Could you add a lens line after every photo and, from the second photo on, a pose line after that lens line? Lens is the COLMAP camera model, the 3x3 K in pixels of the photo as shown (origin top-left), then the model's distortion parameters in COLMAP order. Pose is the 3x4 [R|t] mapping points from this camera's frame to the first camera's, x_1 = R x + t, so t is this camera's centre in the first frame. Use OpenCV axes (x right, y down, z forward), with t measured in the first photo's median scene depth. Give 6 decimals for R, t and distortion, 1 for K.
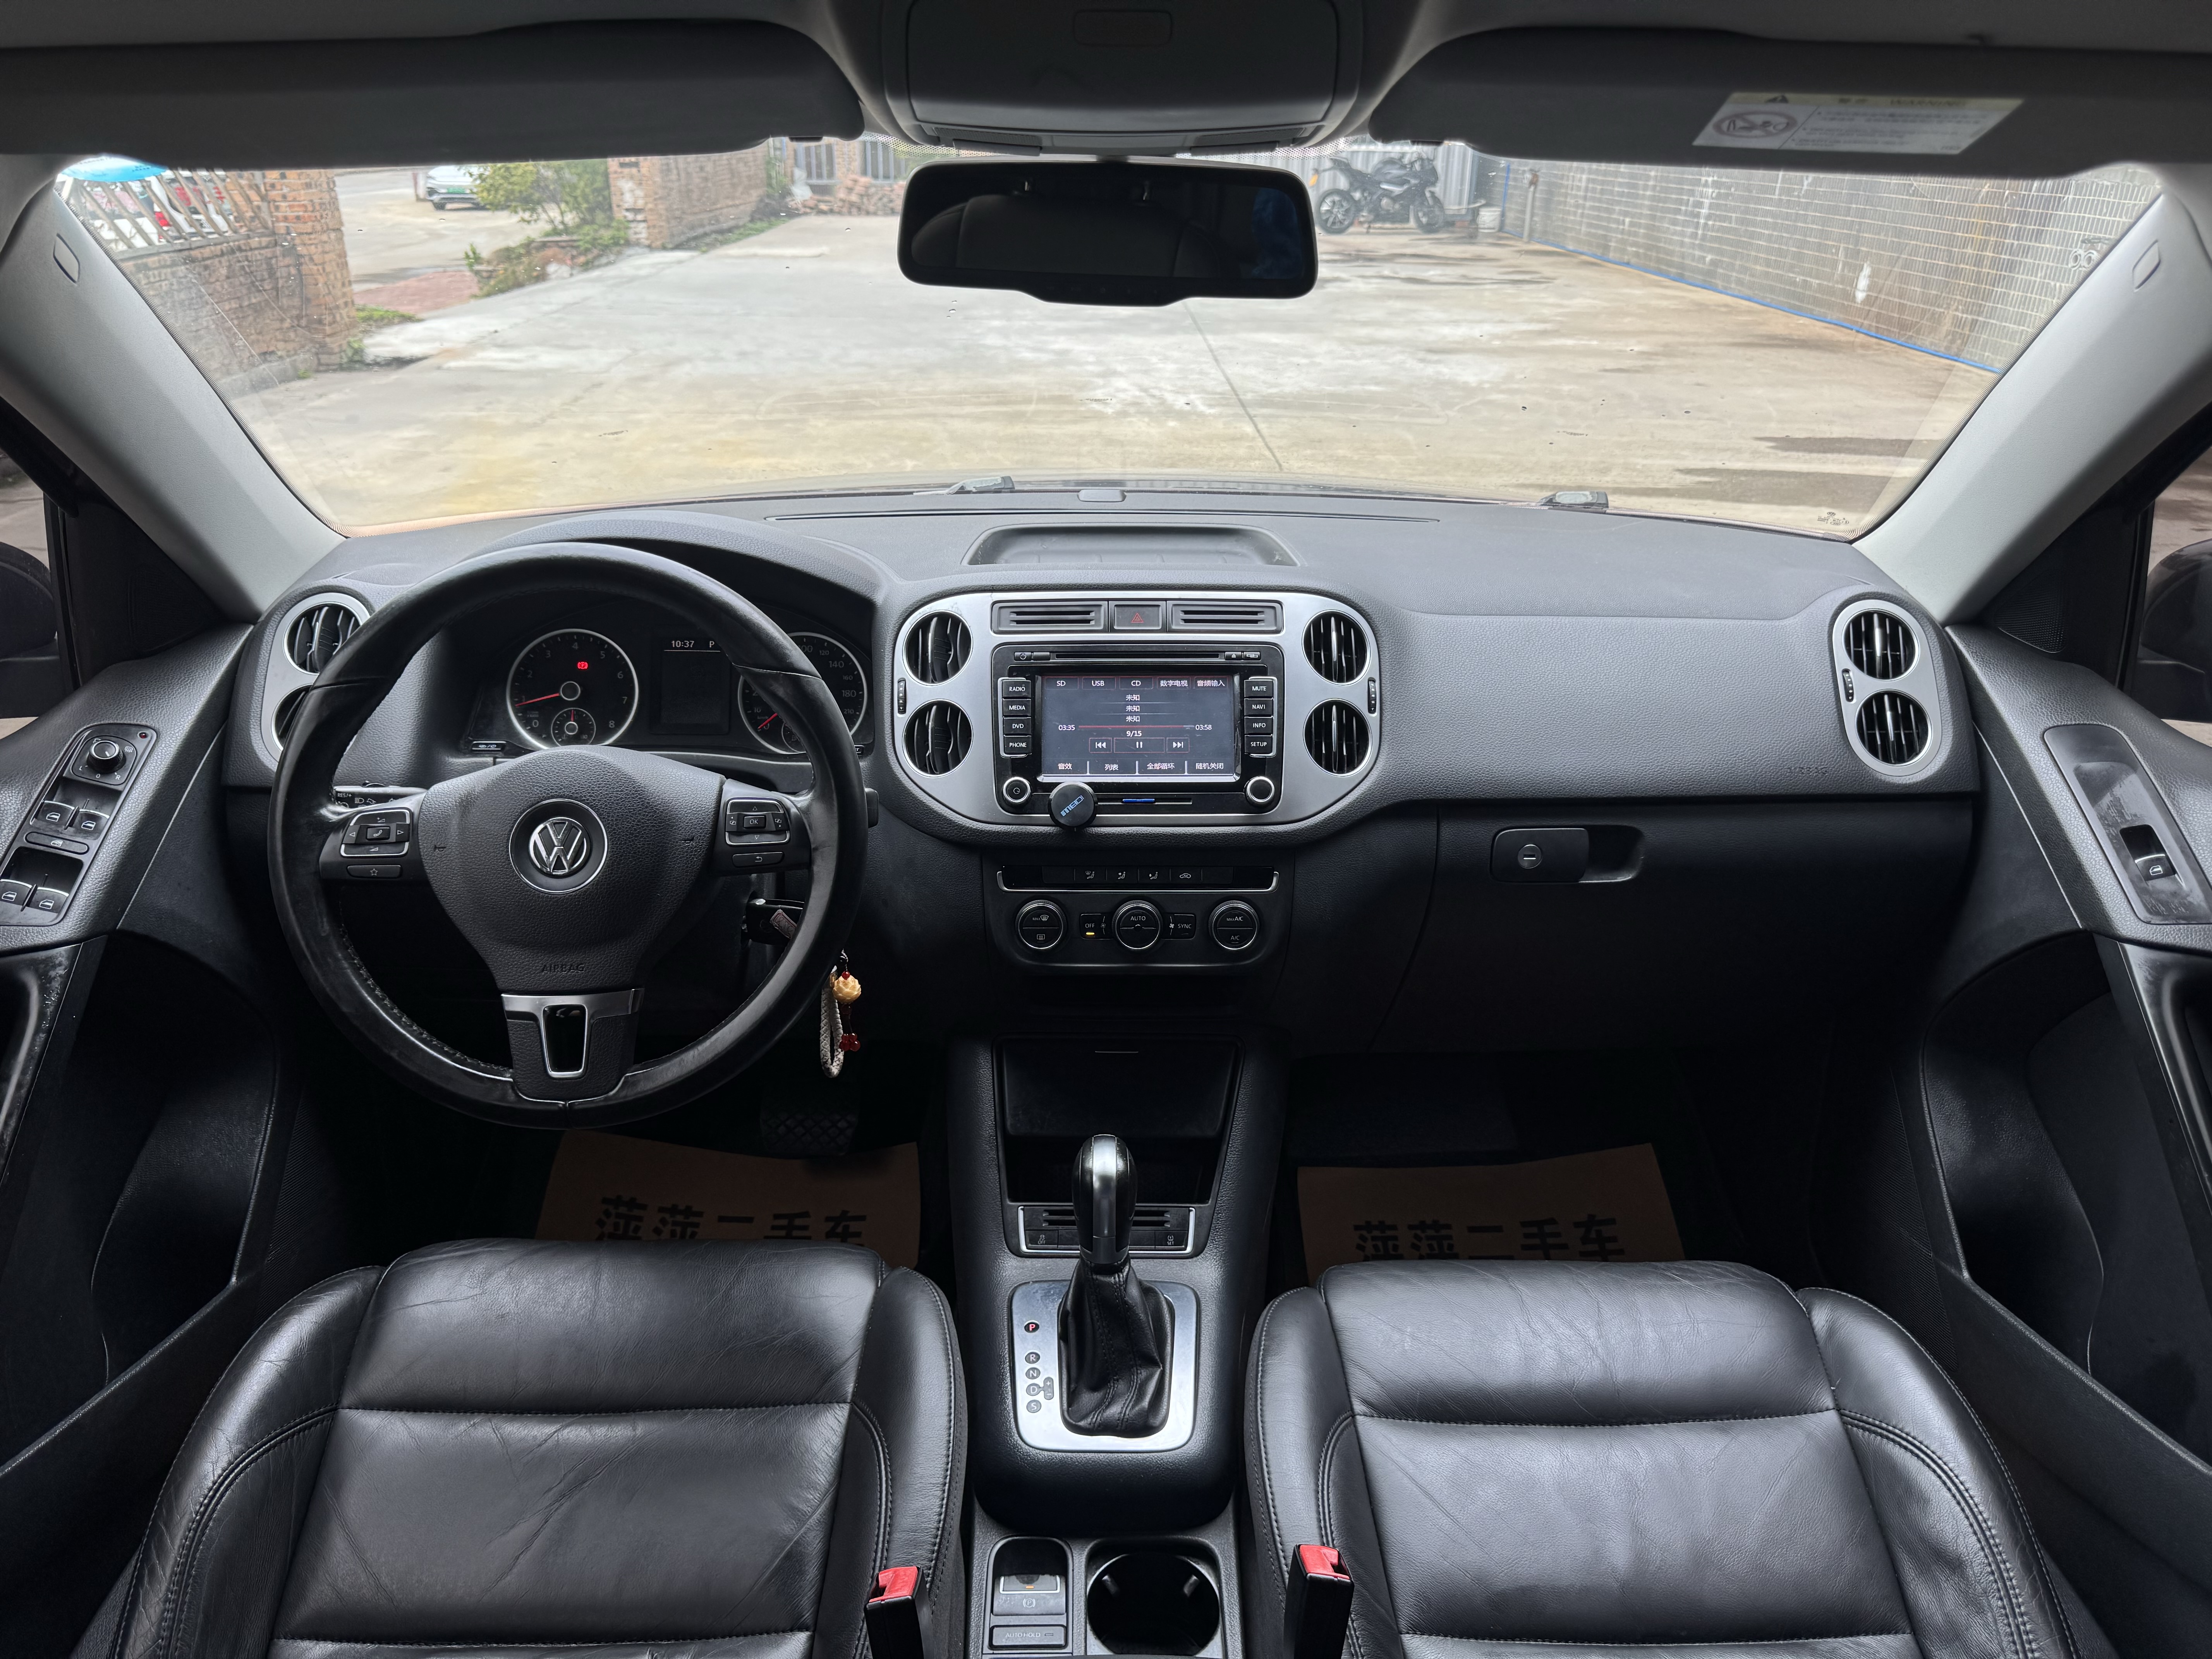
lens RADIAL K [[1542.8, 0, 1102.5], [0, 1542.8, 812.3], [0, 0, 1]] dist [0.115588, -0.221914]
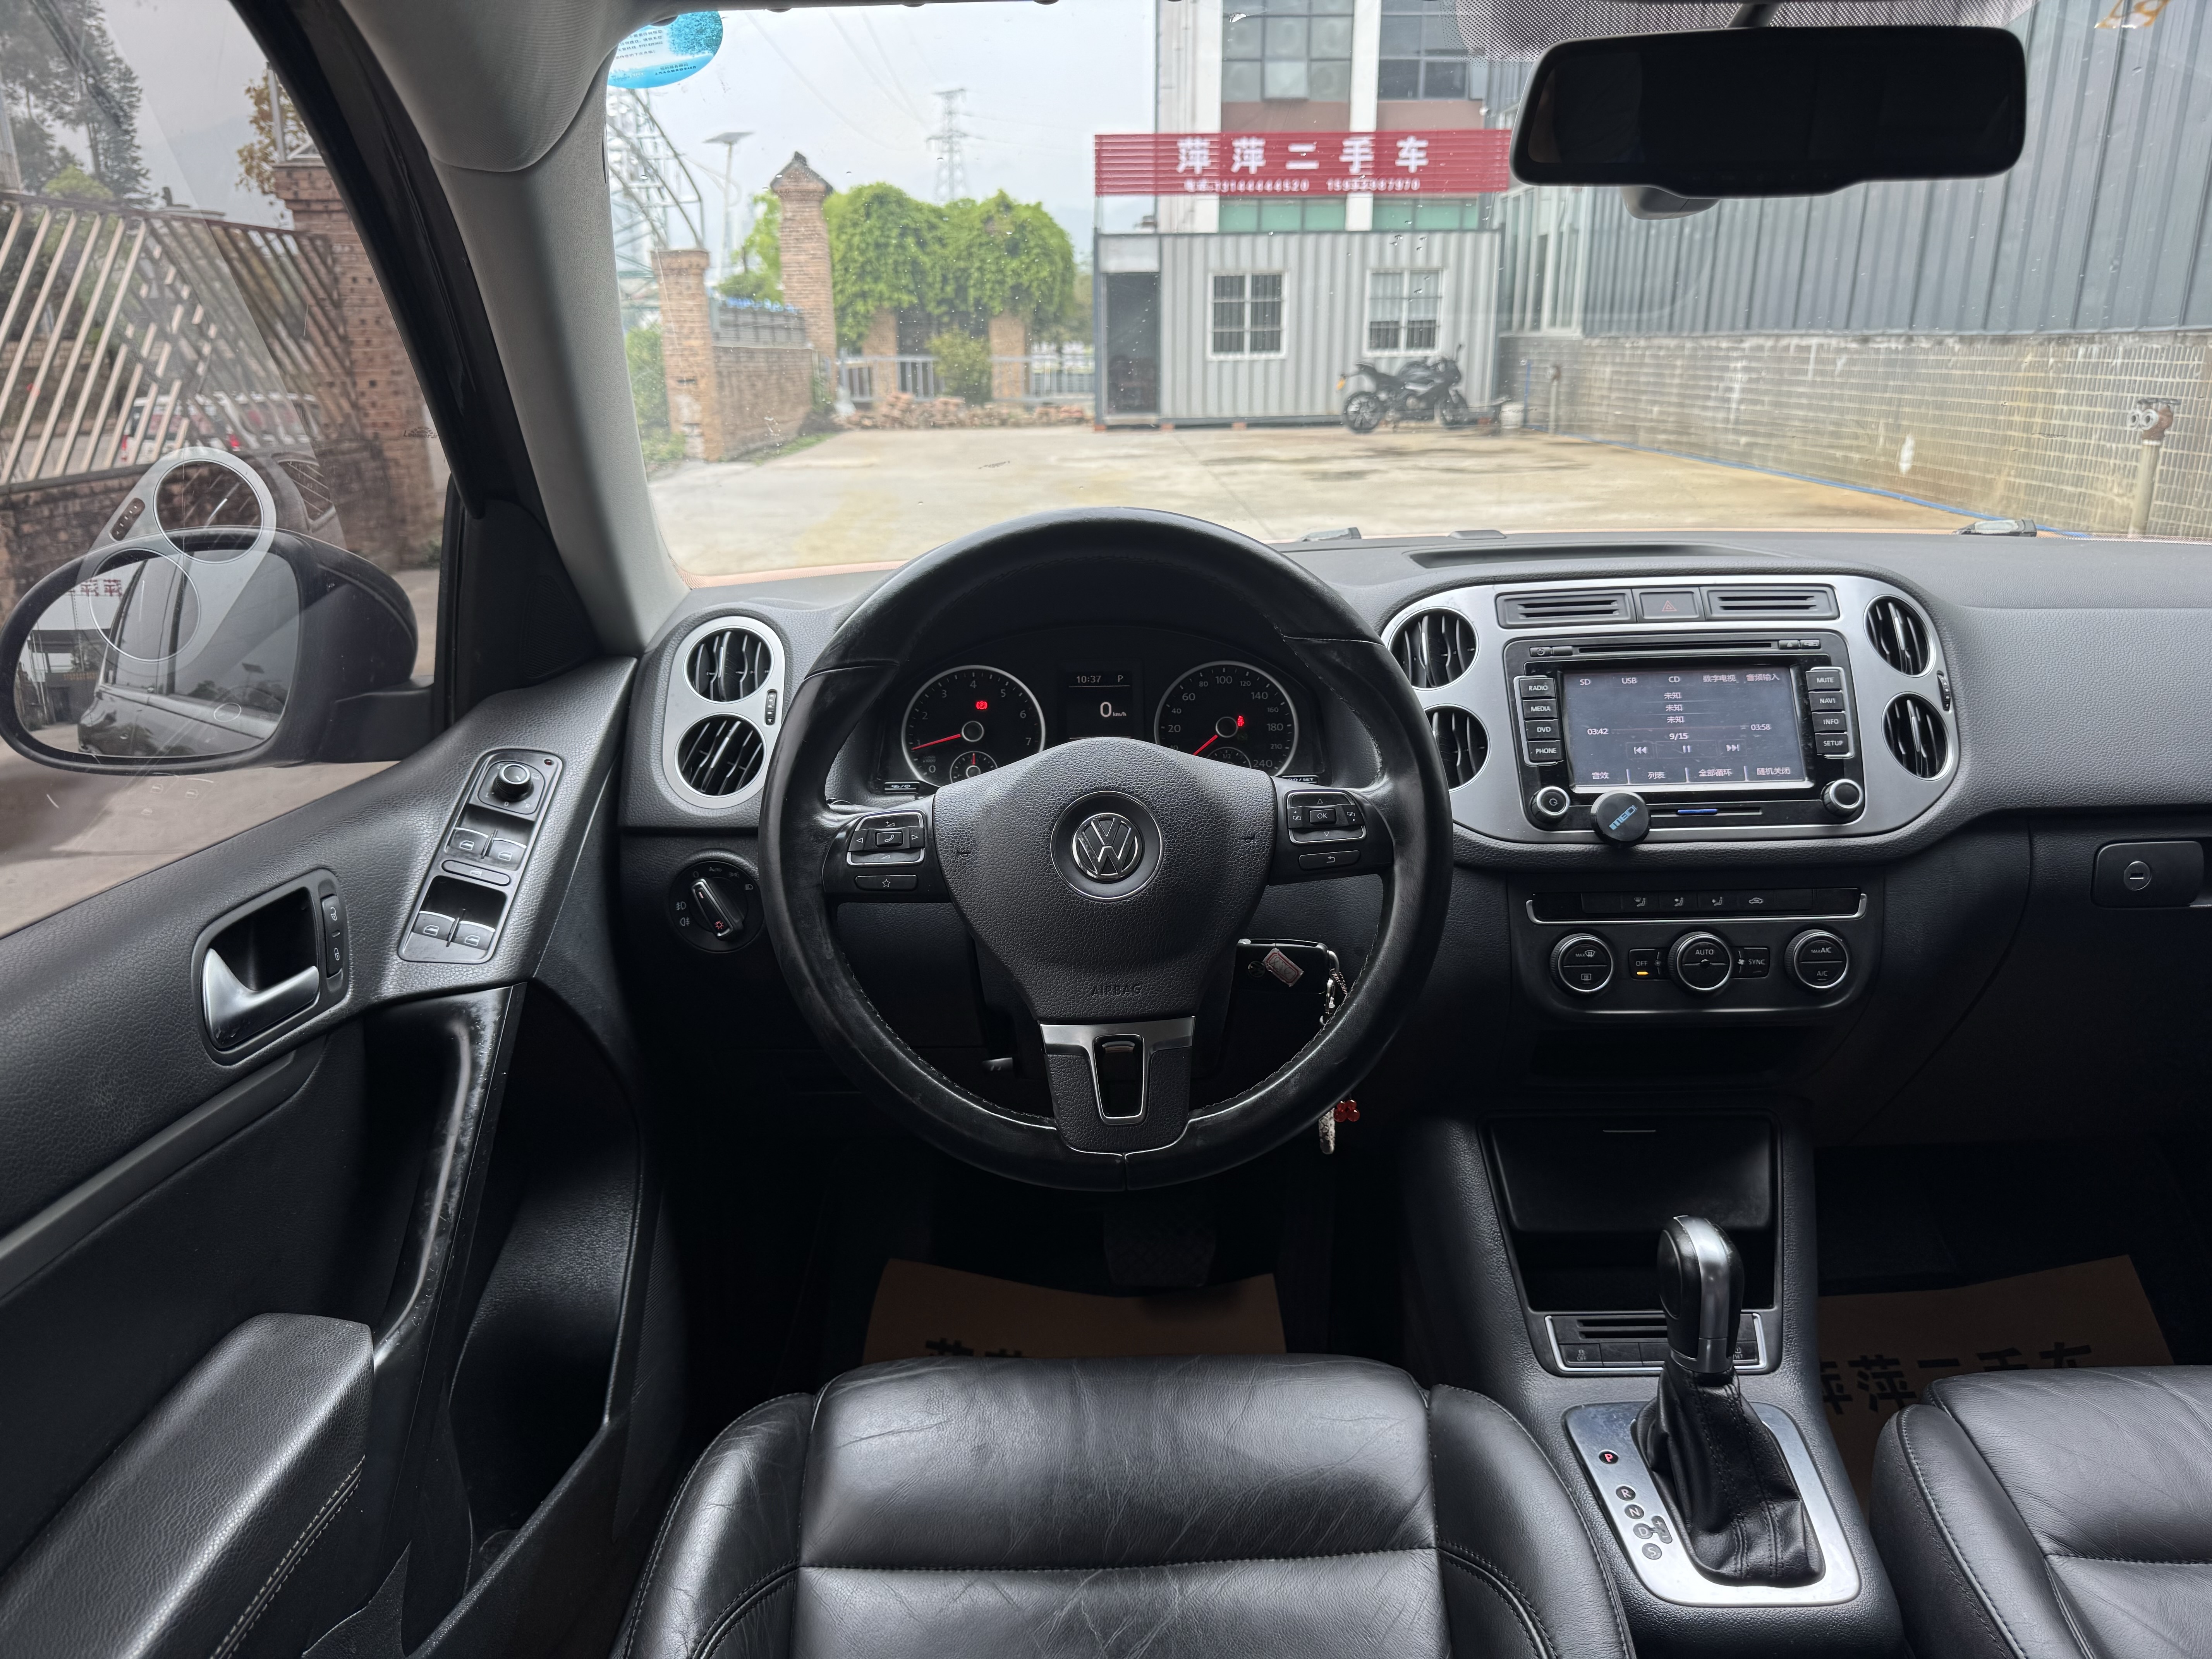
lens RADIAL K [[1548.2, 0, 1106.0], [0, 1548.2, 829.5], [0, 0, 1]] dist [0.051267, -0.077193]
pose [[0.999686, -0.022789, -0.010373, -0.278078], [0.021437, 0.993053, -0.115697, 0.089501], [0.012938, 0.115438, 0.993230, 0.144871]]
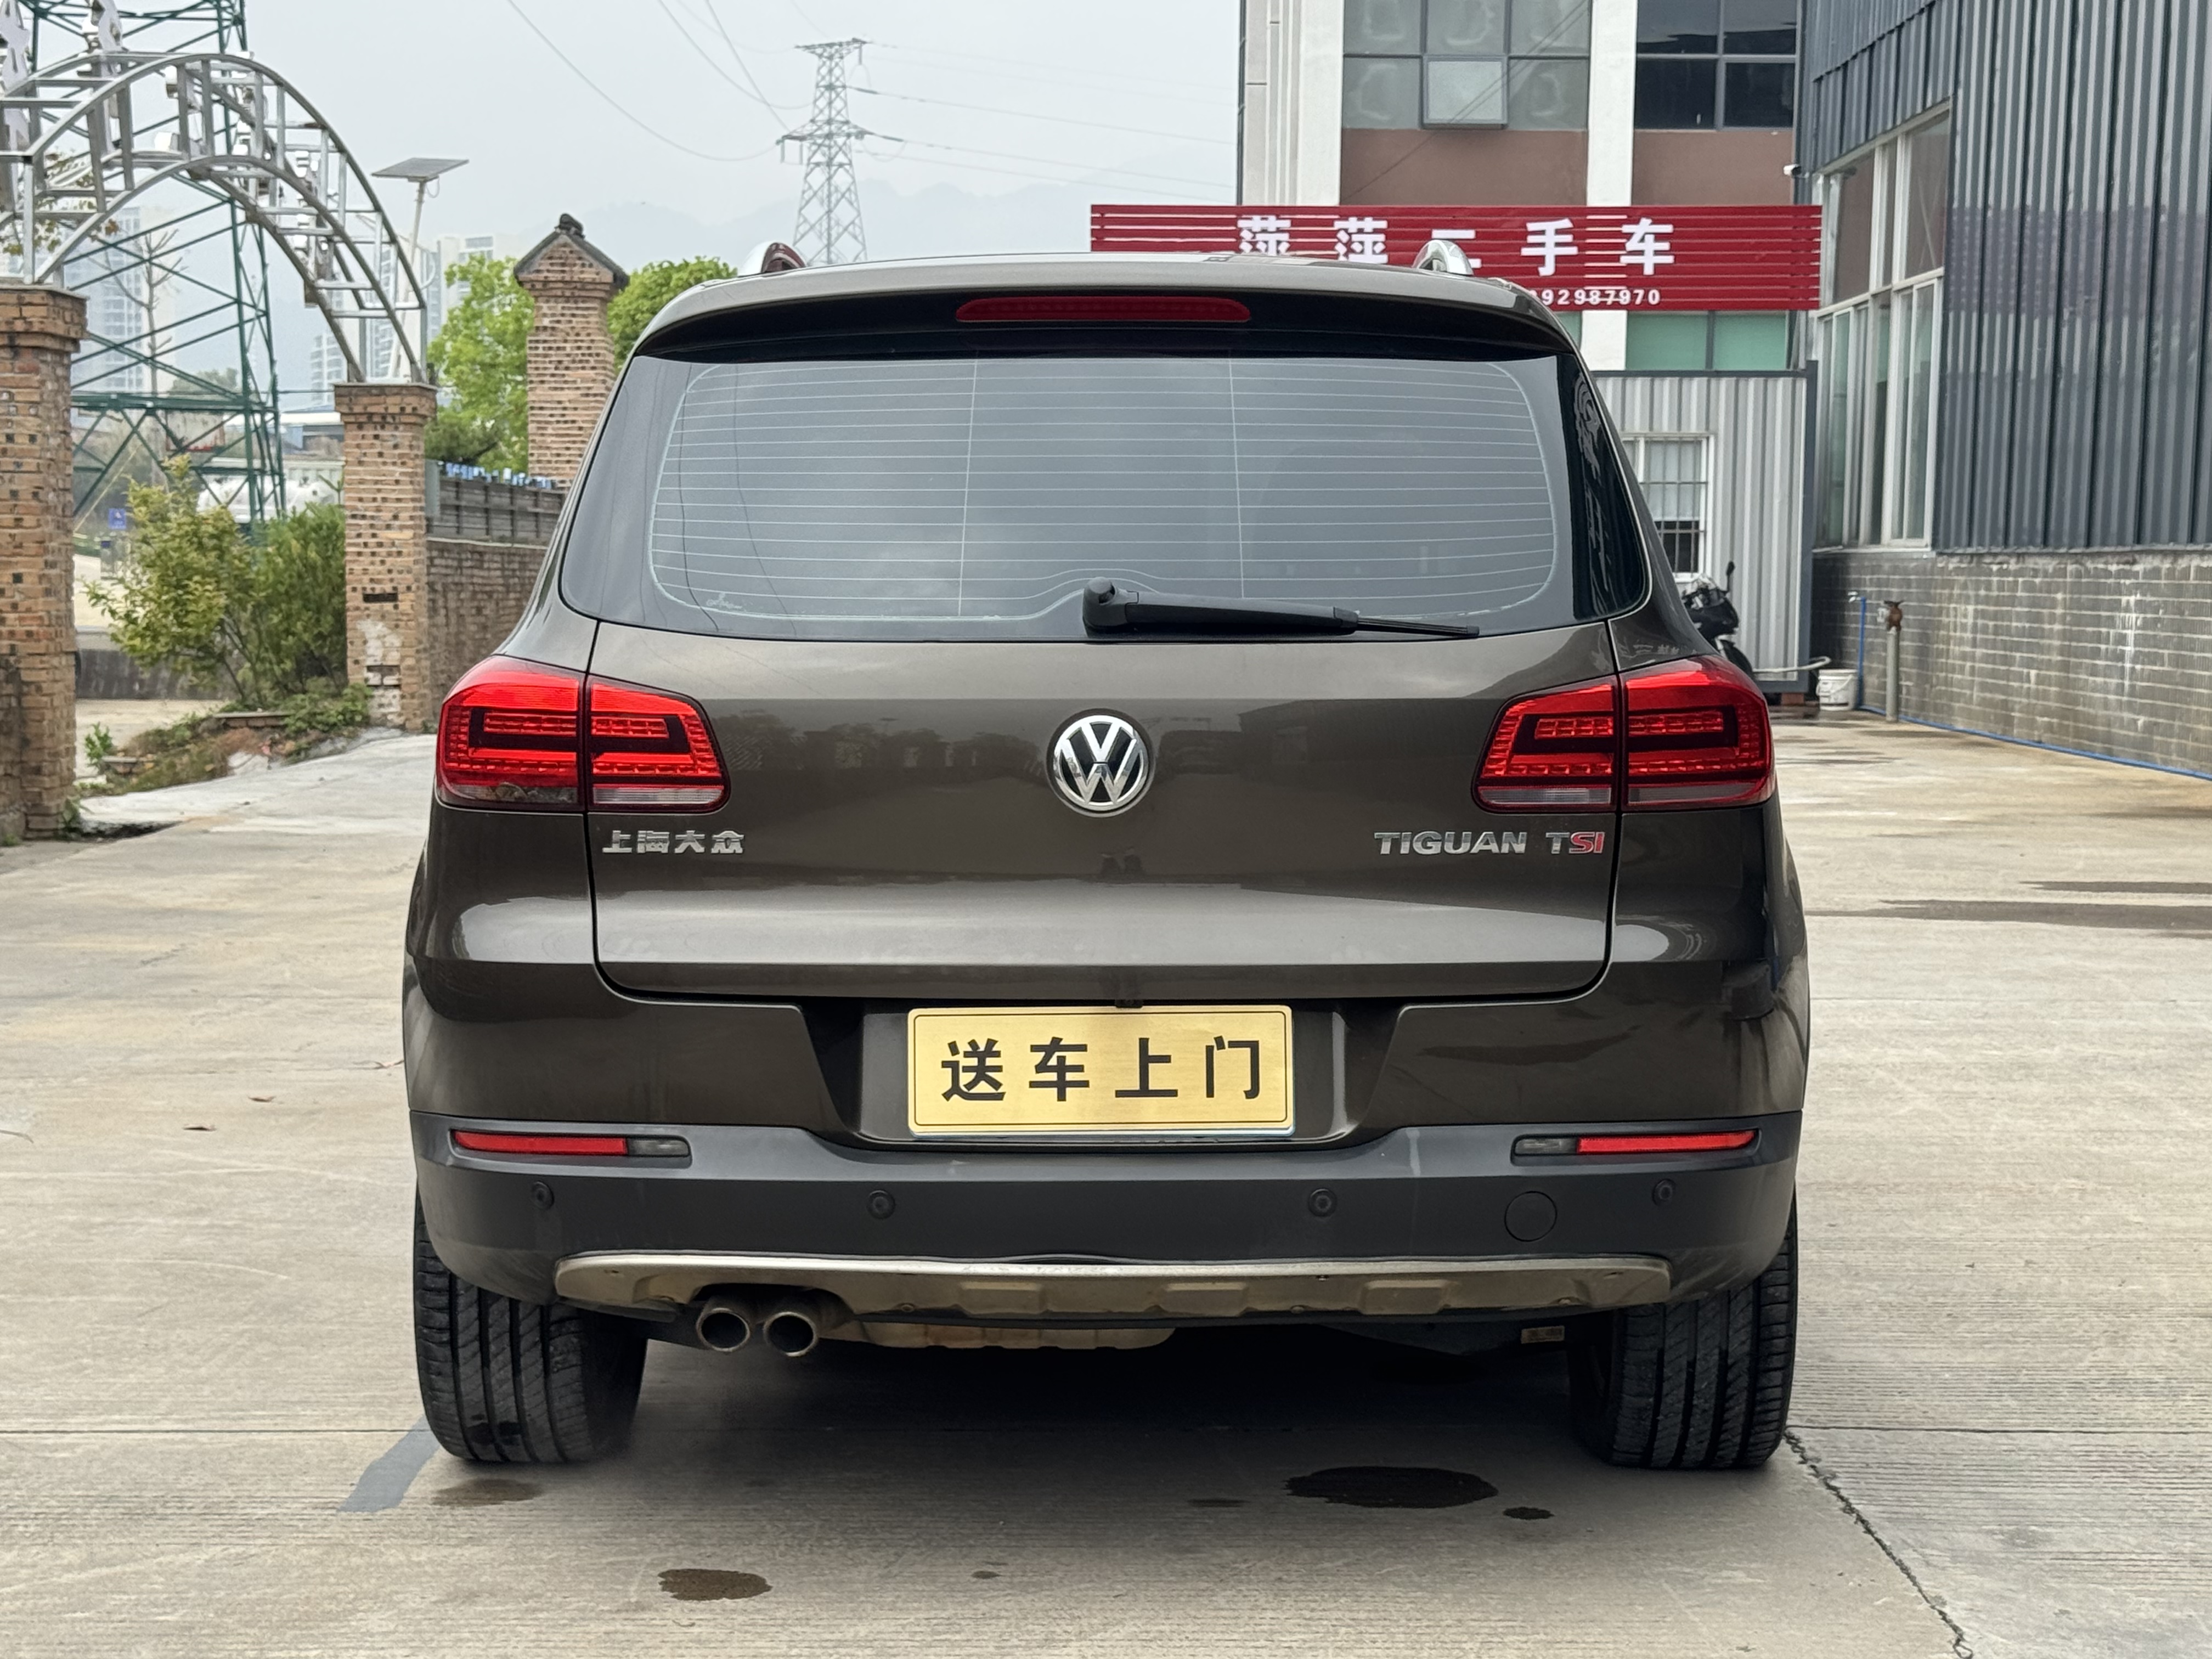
lens RADIAL K [[3671.2, 0, 1106.0], [0, 3671.2, 829.5], [0, 0, 1]] dist [0.138182, 0.061375]
pose [[0.999824, -0.004959, -0.018105, 0.083823], [-0.001474, 0.940750, -0.339097, 2.174876], [0.018714, 0.339064, 0.940577, -4.380253]]
